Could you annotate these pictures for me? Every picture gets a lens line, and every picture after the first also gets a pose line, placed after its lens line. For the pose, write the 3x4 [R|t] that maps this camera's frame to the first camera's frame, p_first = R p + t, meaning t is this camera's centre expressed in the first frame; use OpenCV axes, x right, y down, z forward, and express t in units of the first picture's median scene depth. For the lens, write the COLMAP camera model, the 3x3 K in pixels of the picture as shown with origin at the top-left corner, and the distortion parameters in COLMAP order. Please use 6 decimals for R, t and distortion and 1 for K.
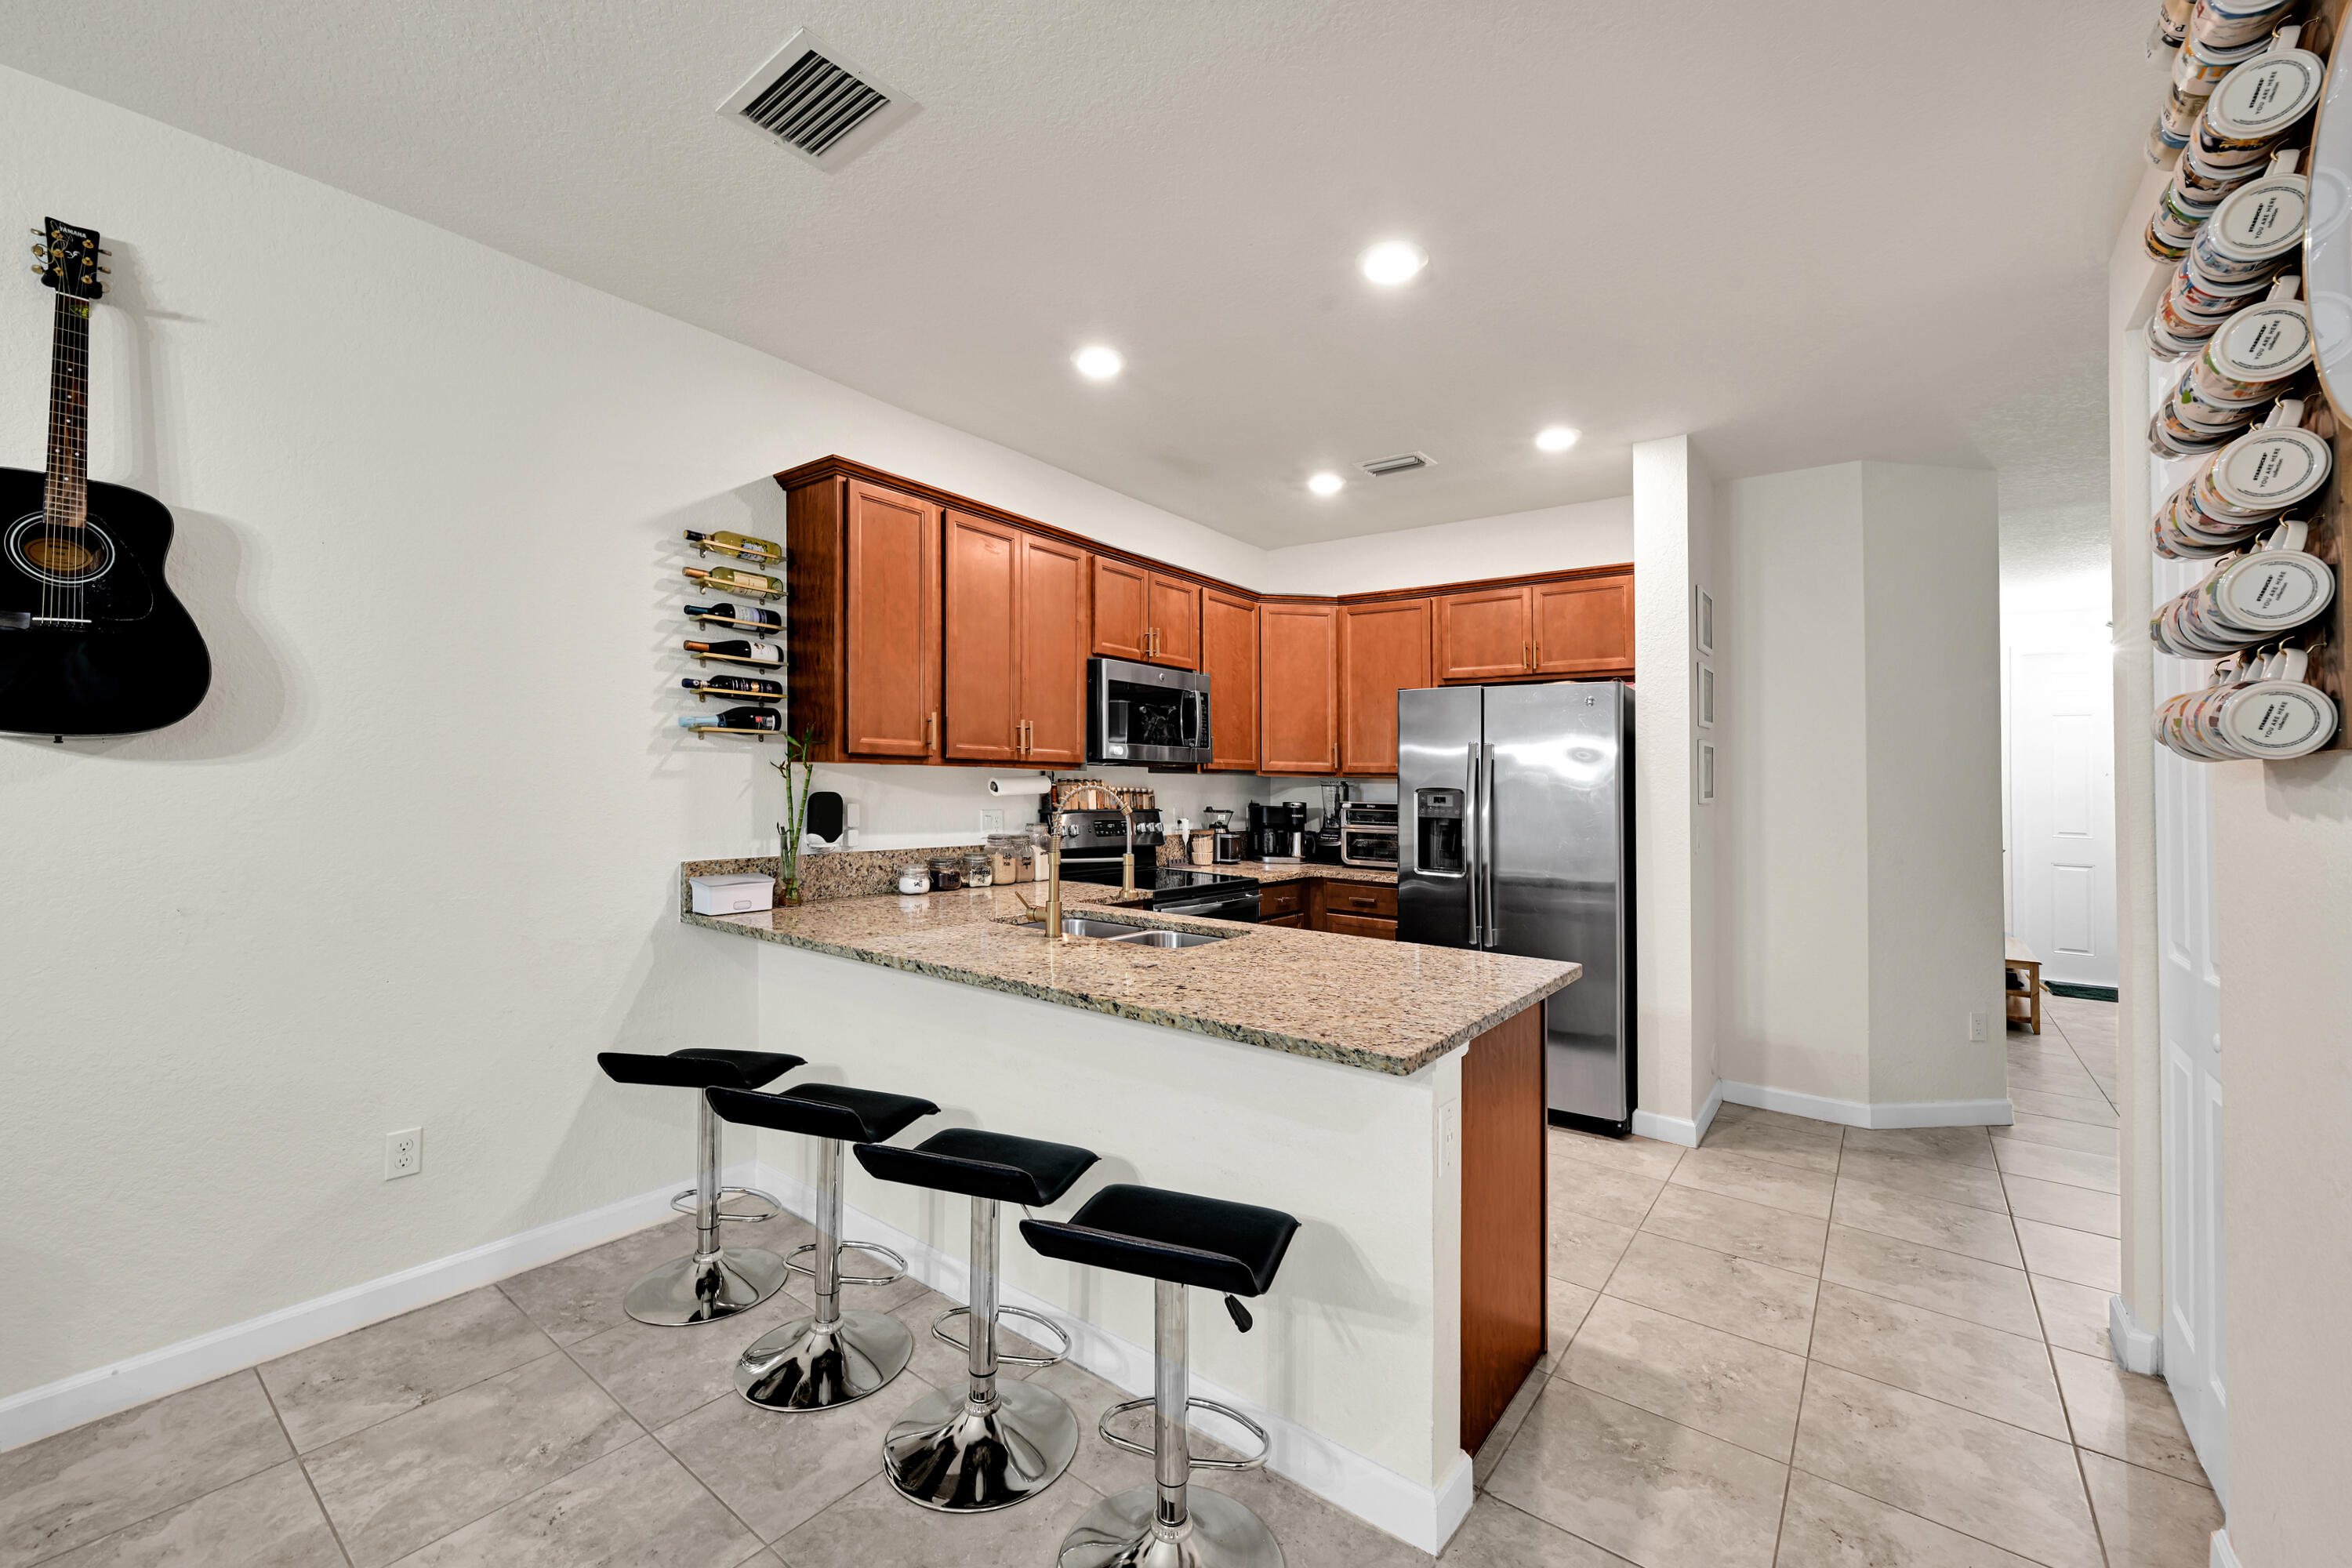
lens RADIAL K [[930.2, 0, 1163.0], [0, 930.2, 781.6], [0, 0, 1]] dist [-0.000736, -0.000165]
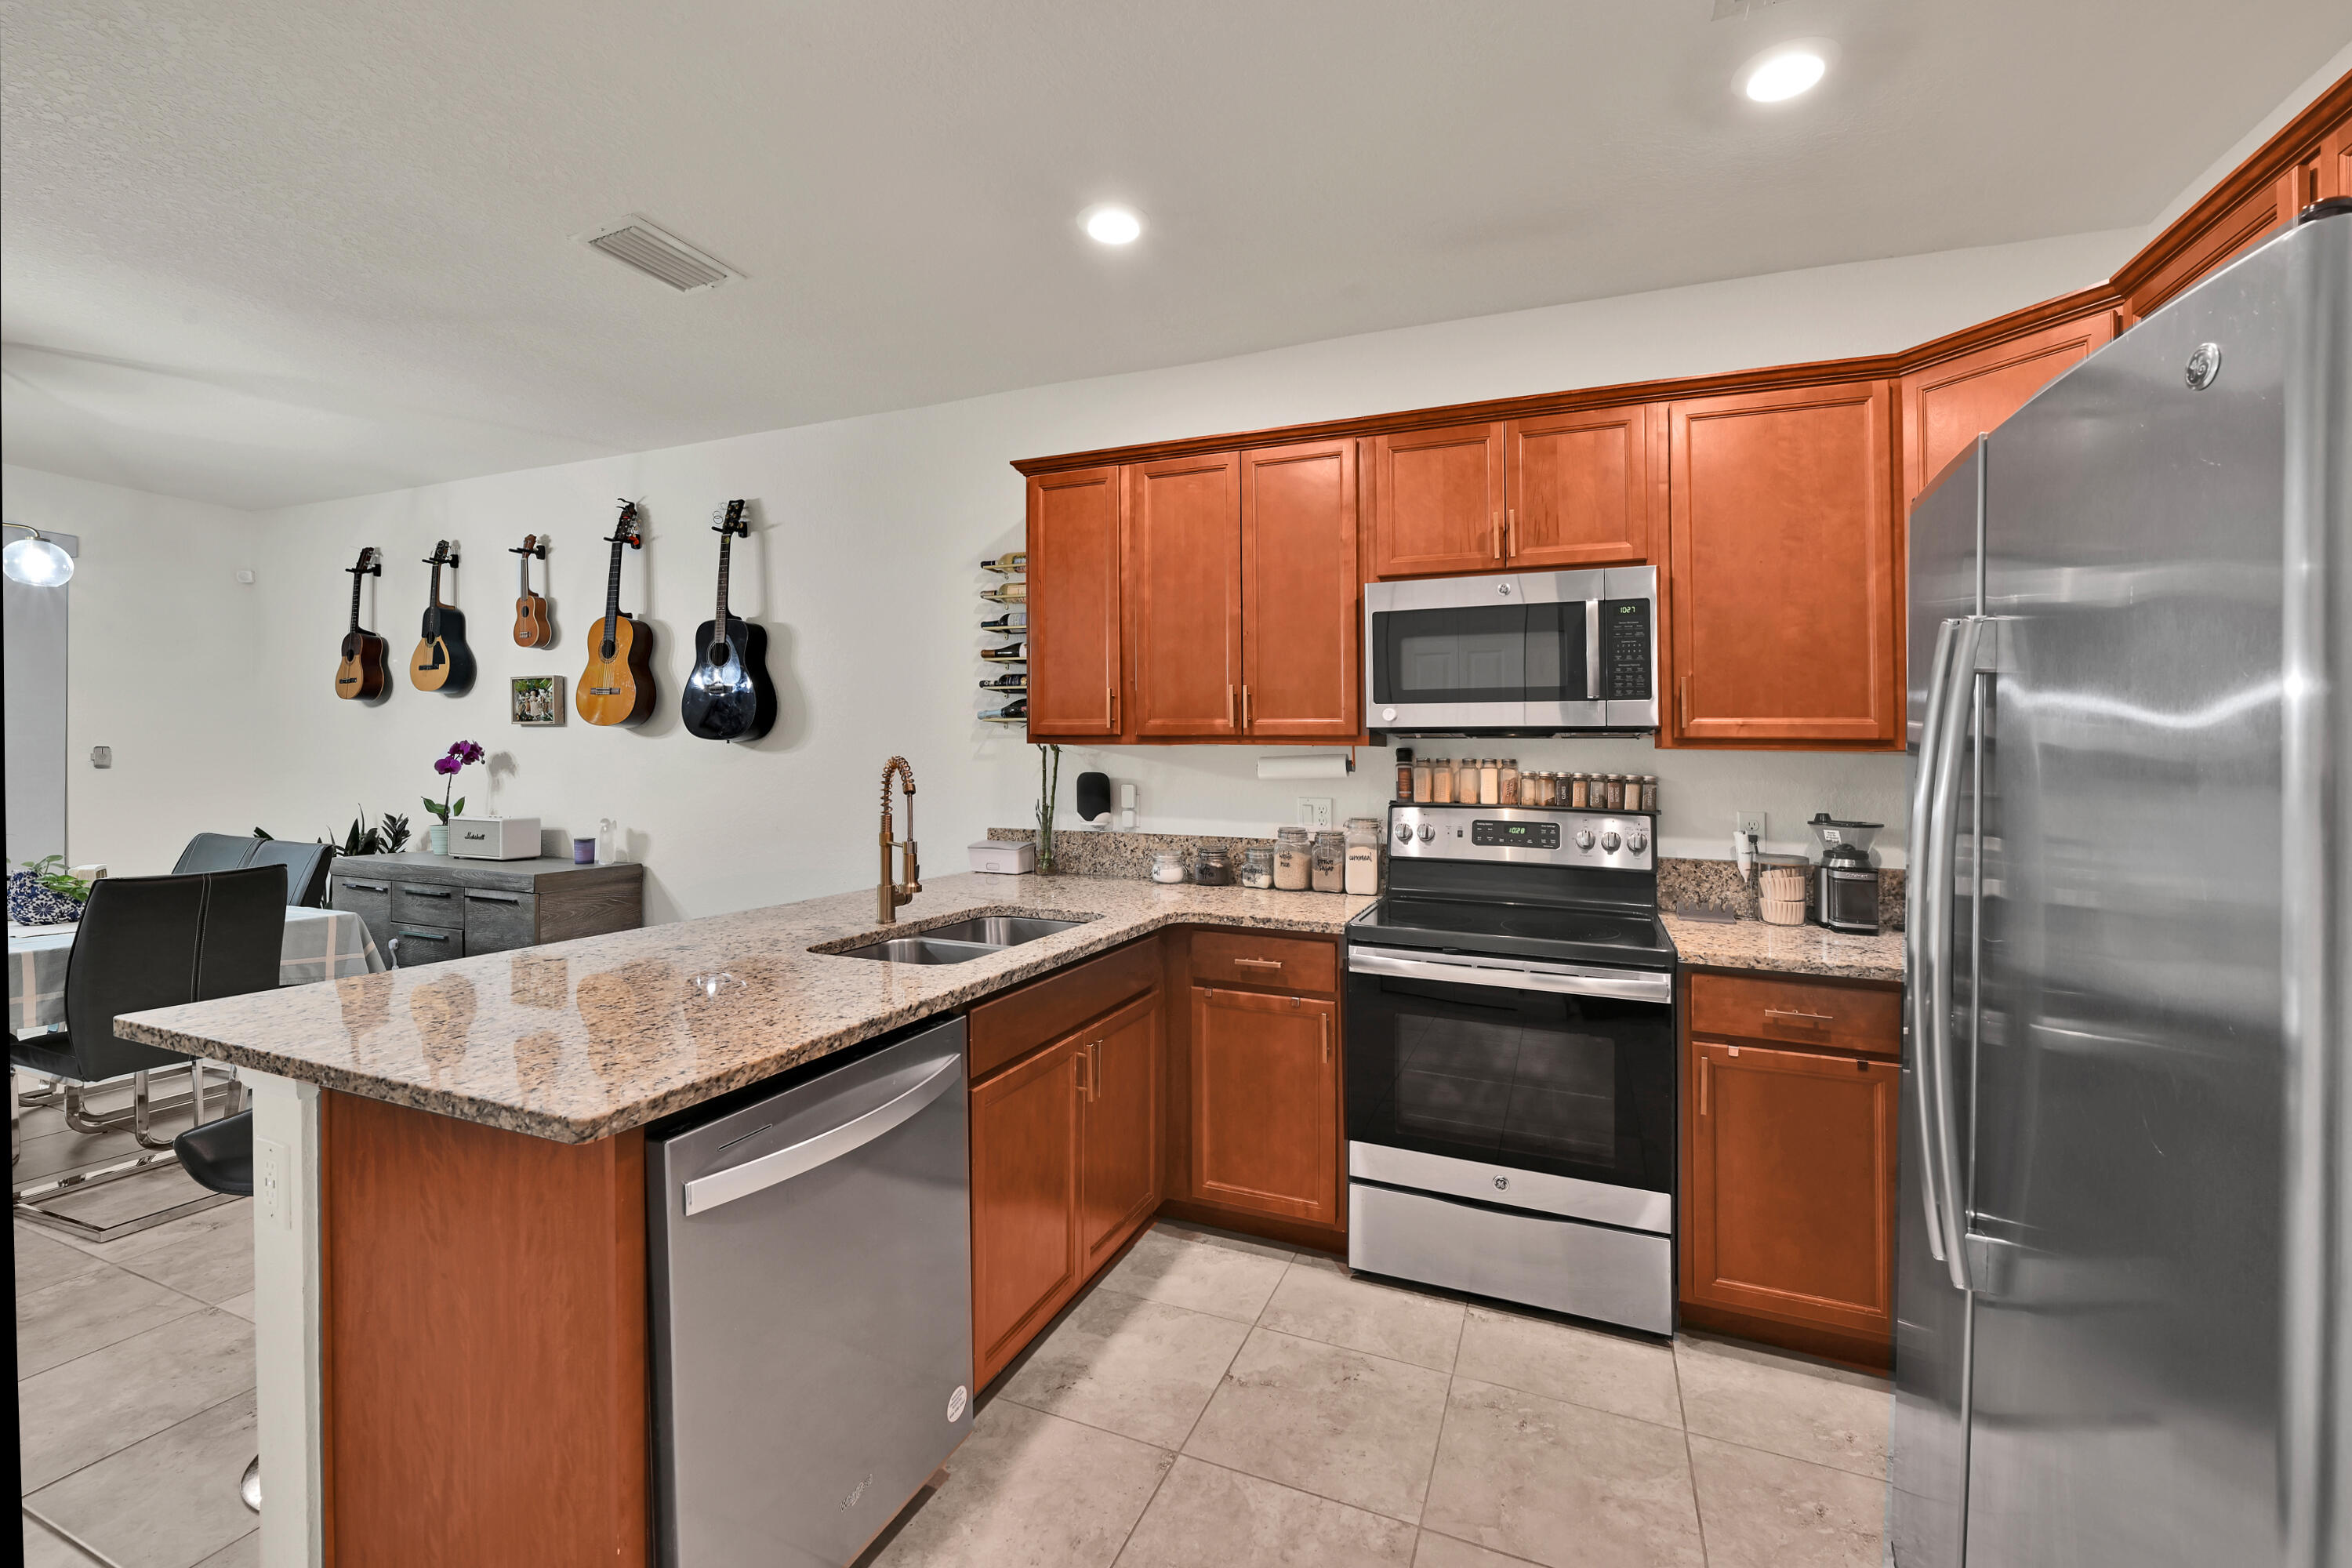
lens RADIAL K [[930.2, 0, 1164.5], [0, 930.2, 784.1], [0, 0, 1]] dist [-0.000736, -0.000165]
pose [[0.281360, 0.011289, -0.959536, 0.911663], [-0.006001, 0.999932, 0.010005, 0.017810], [0.959584, 0.002943, 0.281409, 1.064337]]
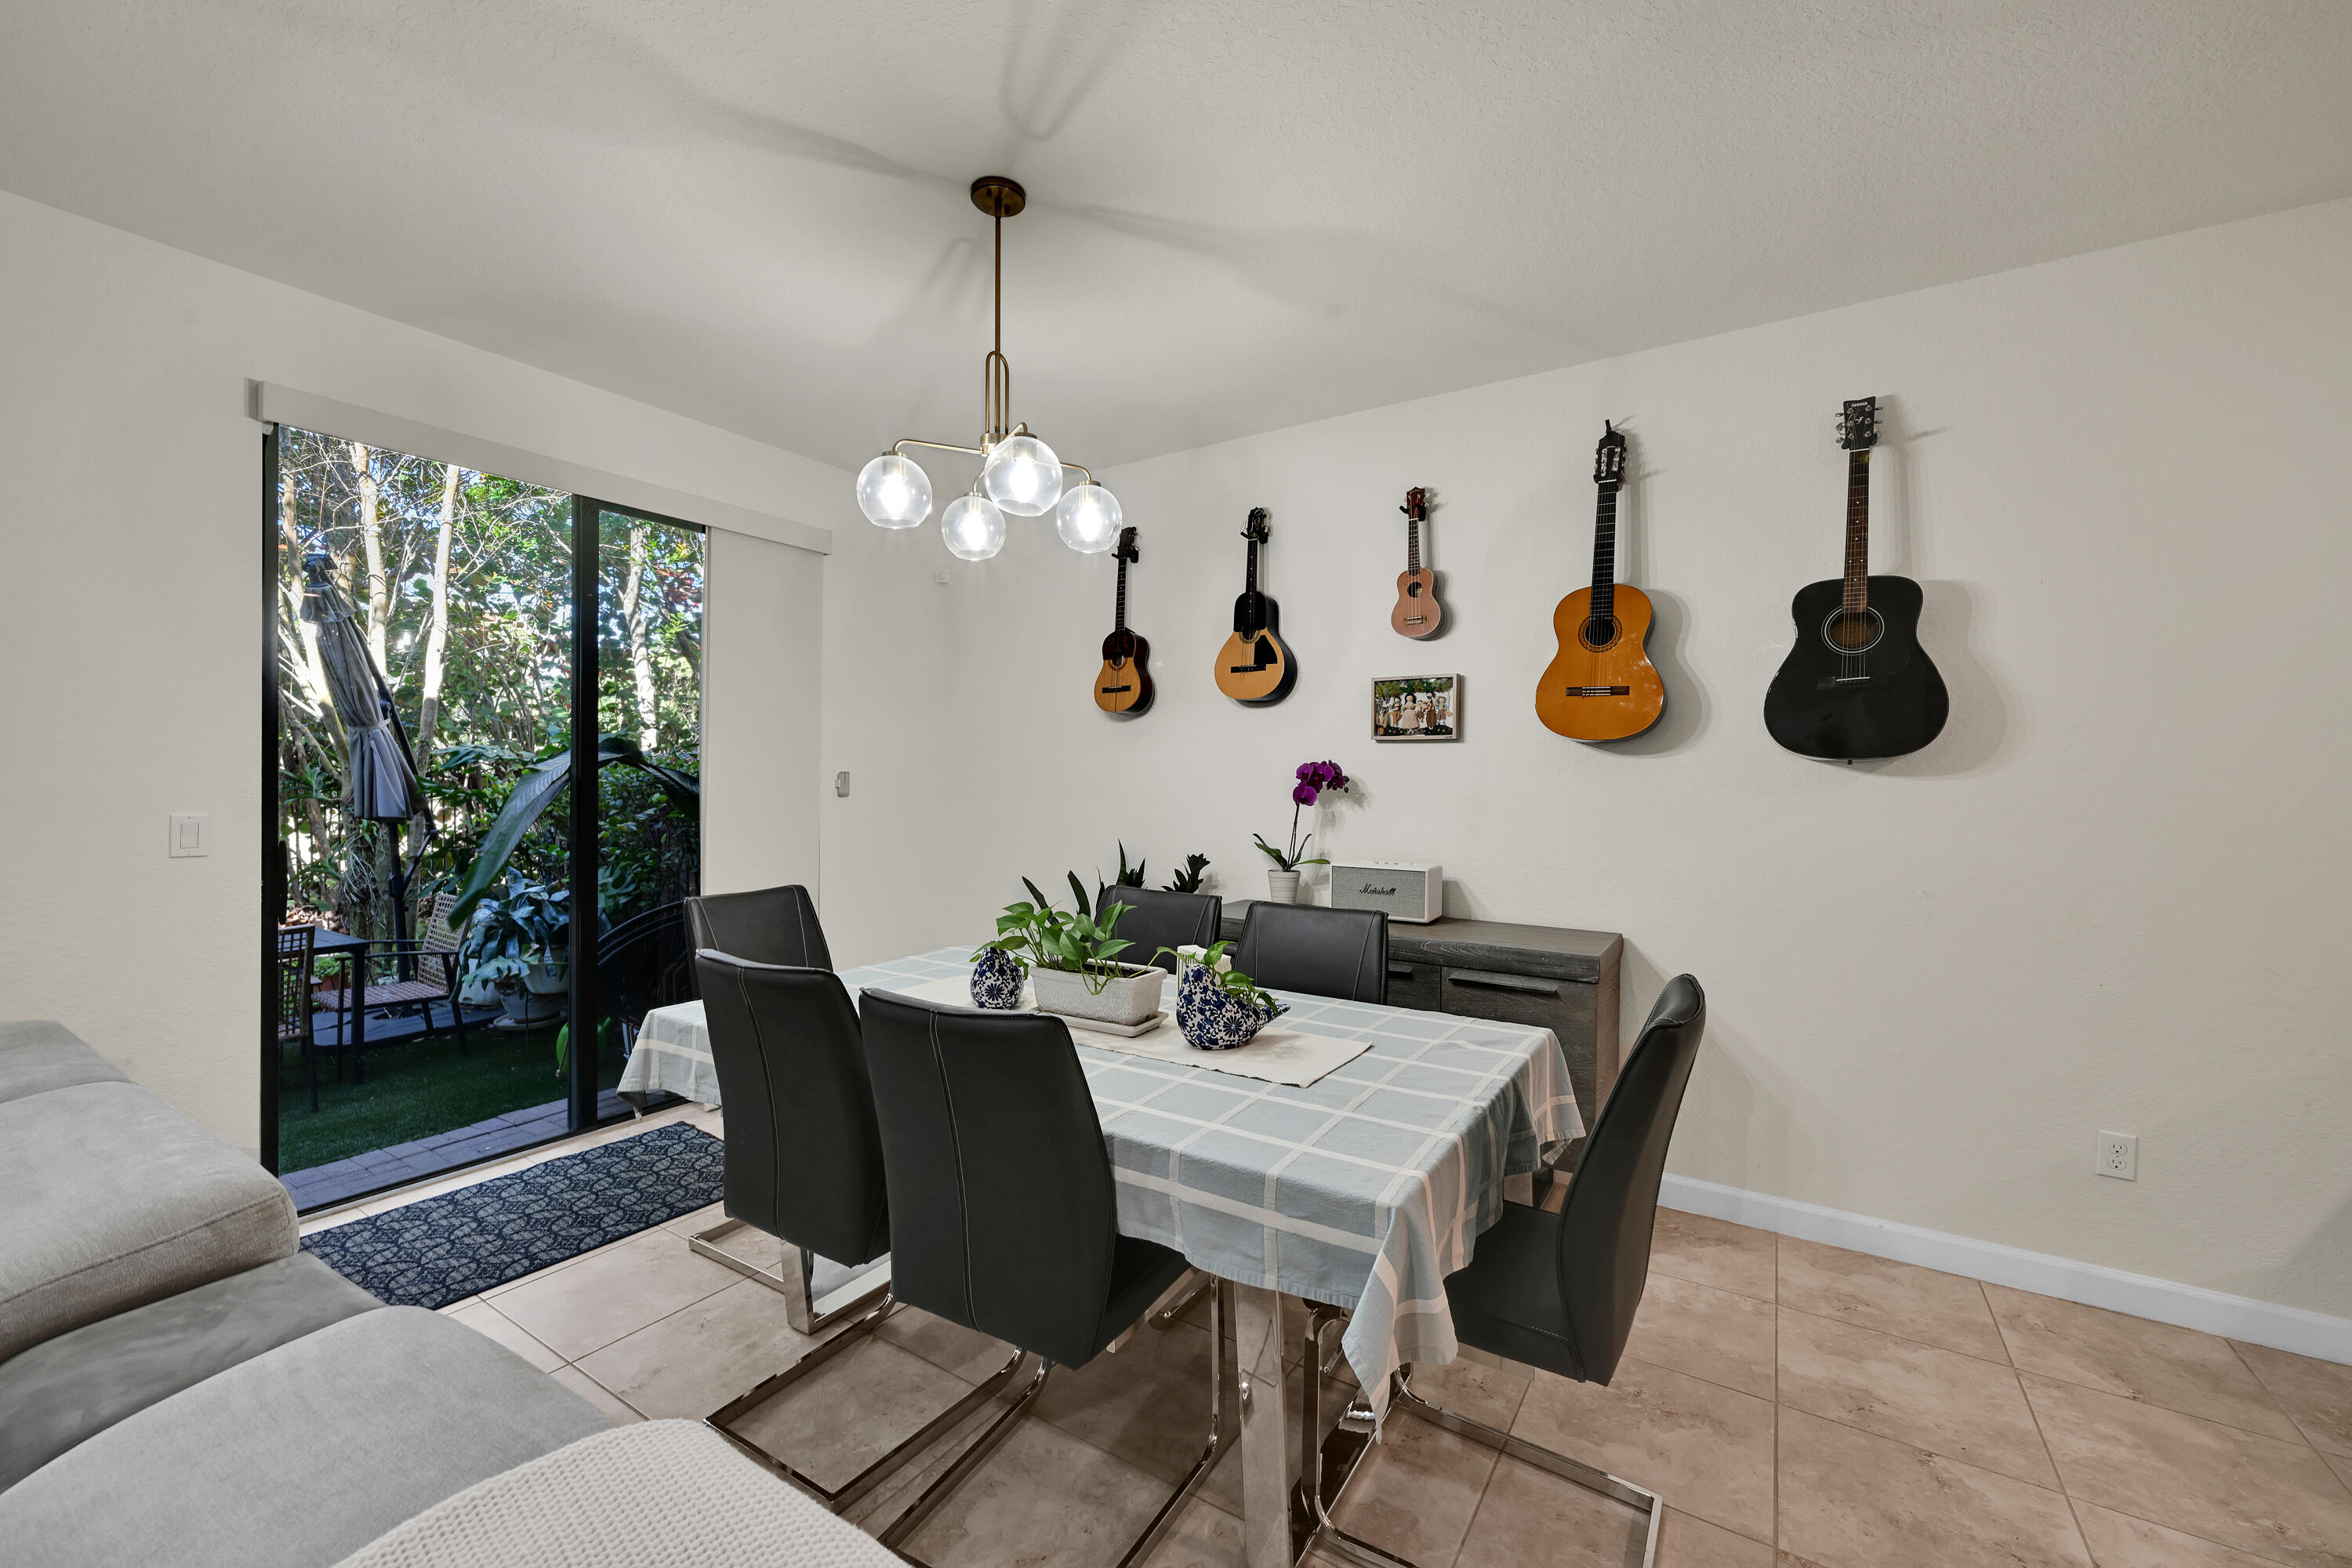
lens RADIAL K [[930.2, 0, 1163.8], [0, 930.2, 788.1], [0, 0, 1]] dist [-0.000736, -0.000165]
pose [[0.081499, -0.000938, -0.996673, 0.120009], [-0.004946, 0.999987, -0.001345, 0.000805], [0.996661, 0.005039, 0.081493, -0.134588]]
